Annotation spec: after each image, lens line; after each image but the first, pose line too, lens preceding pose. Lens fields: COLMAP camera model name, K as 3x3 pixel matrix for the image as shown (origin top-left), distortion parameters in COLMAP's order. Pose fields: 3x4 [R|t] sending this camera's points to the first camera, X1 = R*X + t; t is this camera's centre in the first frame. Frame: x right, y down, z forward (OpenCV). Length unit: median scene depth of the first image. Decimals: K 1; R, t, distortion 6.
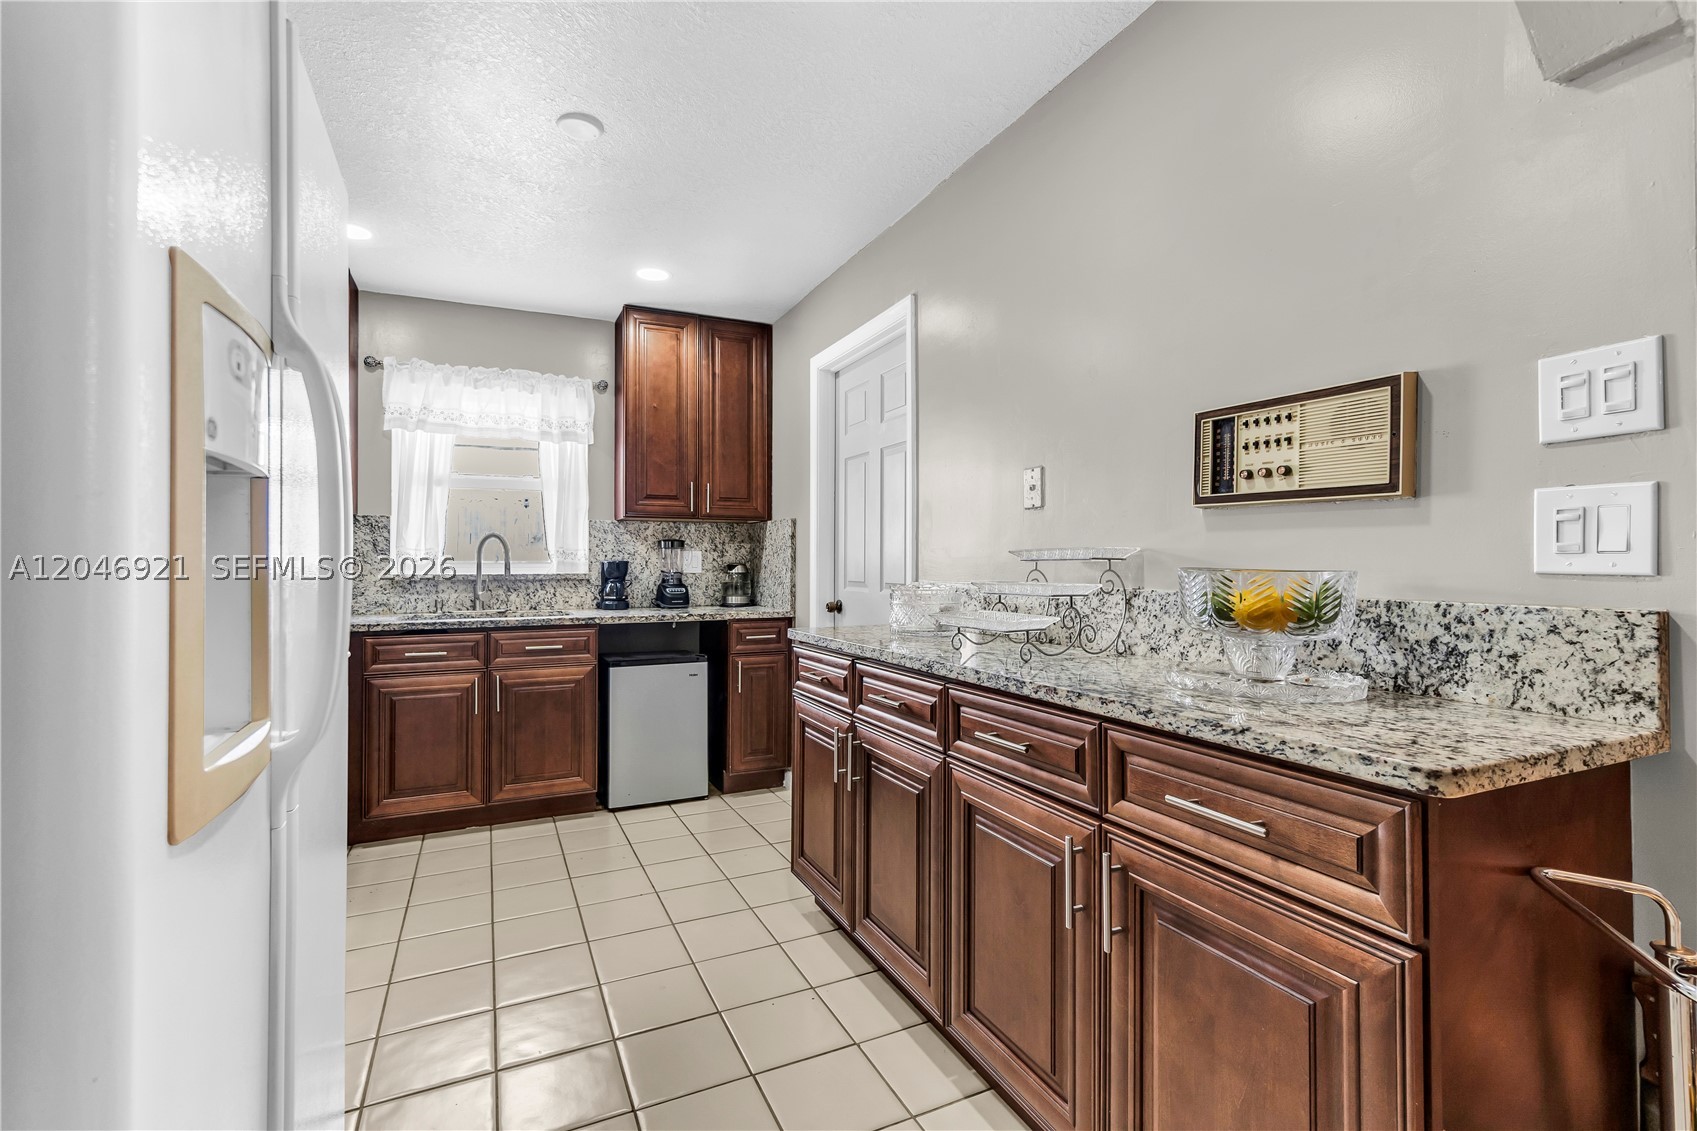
lens RADIAL K [[759.0, 0, 846.7], [0, 759.0, 553.6], [0, 0, 1]] dist [-0.007256, 0.002218]
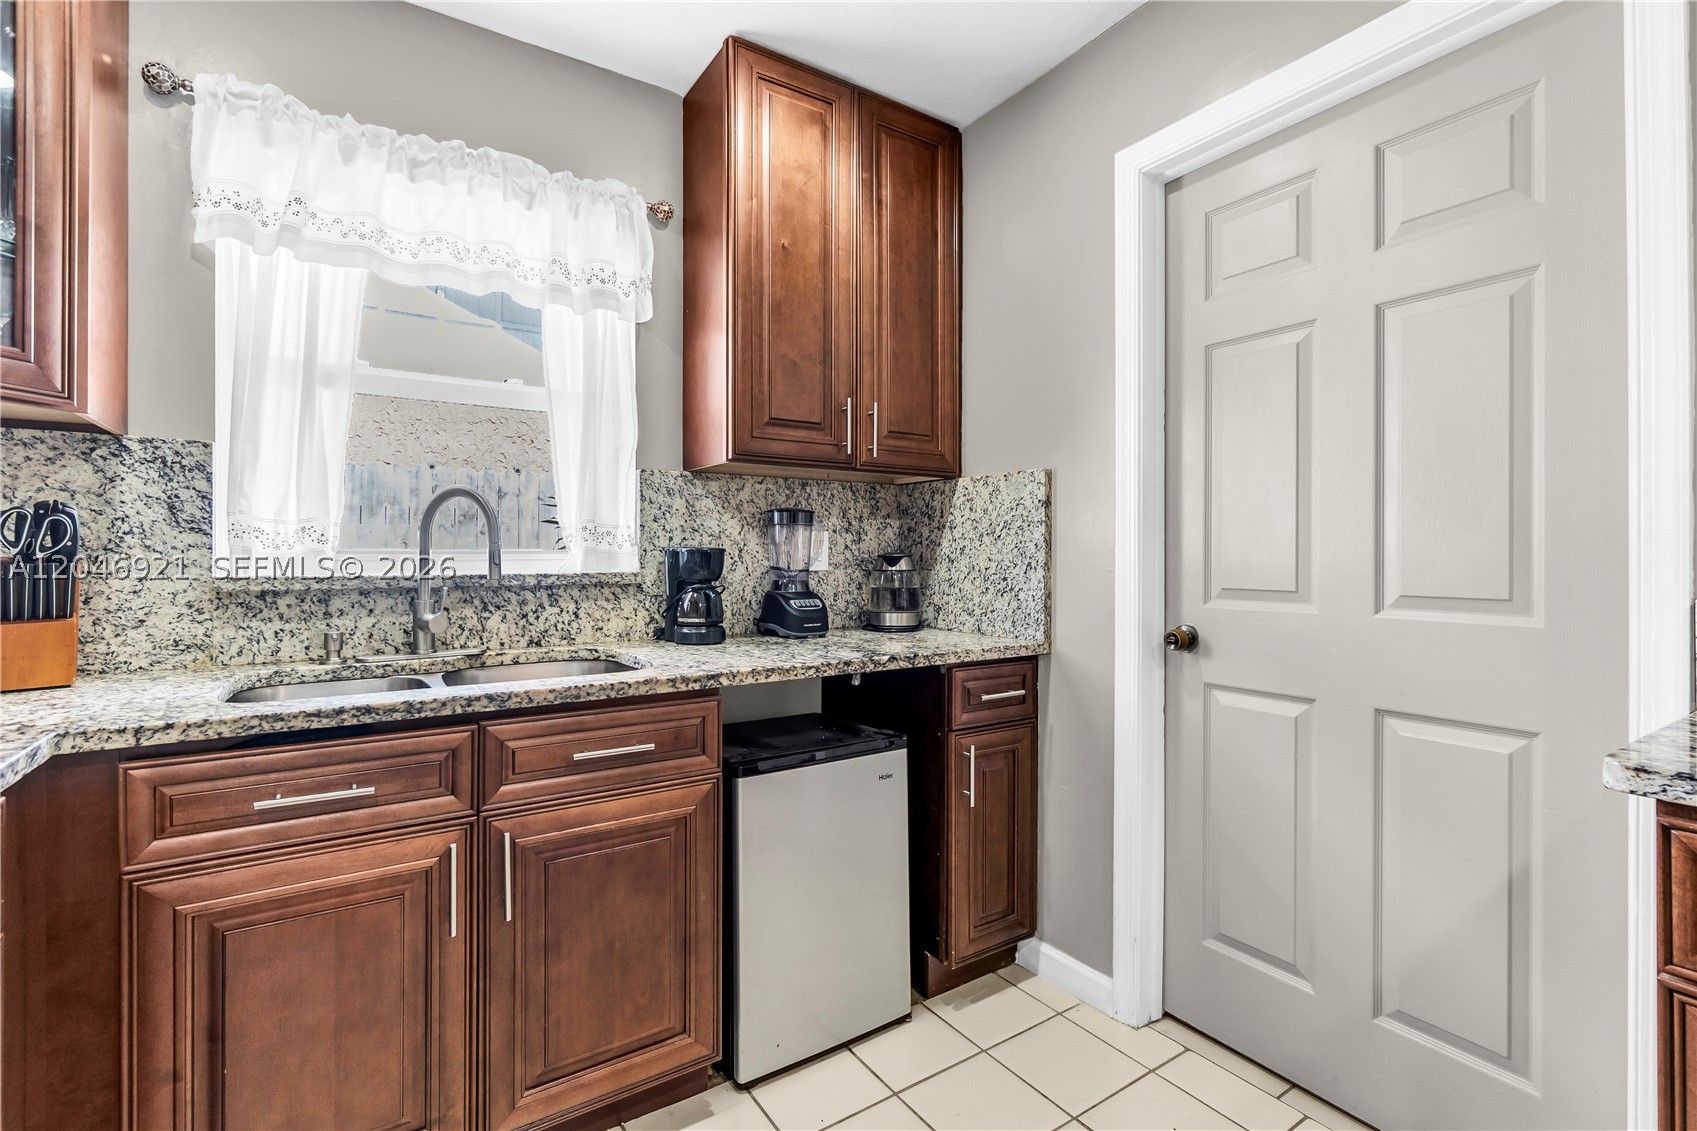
lens RADIAL K [[759.0, 0, 836.3], [0, 759.0, 553.9], [0, 0, 1]] dist [-0.007256, 0.002218]
pose [[0.990559, 0.001611, 0.137079, -0.297783], [-0.002894, 0.999954, 0.009159, 0.008932], [-0.137058, -0.009469, 0.990518, 0.504304]]
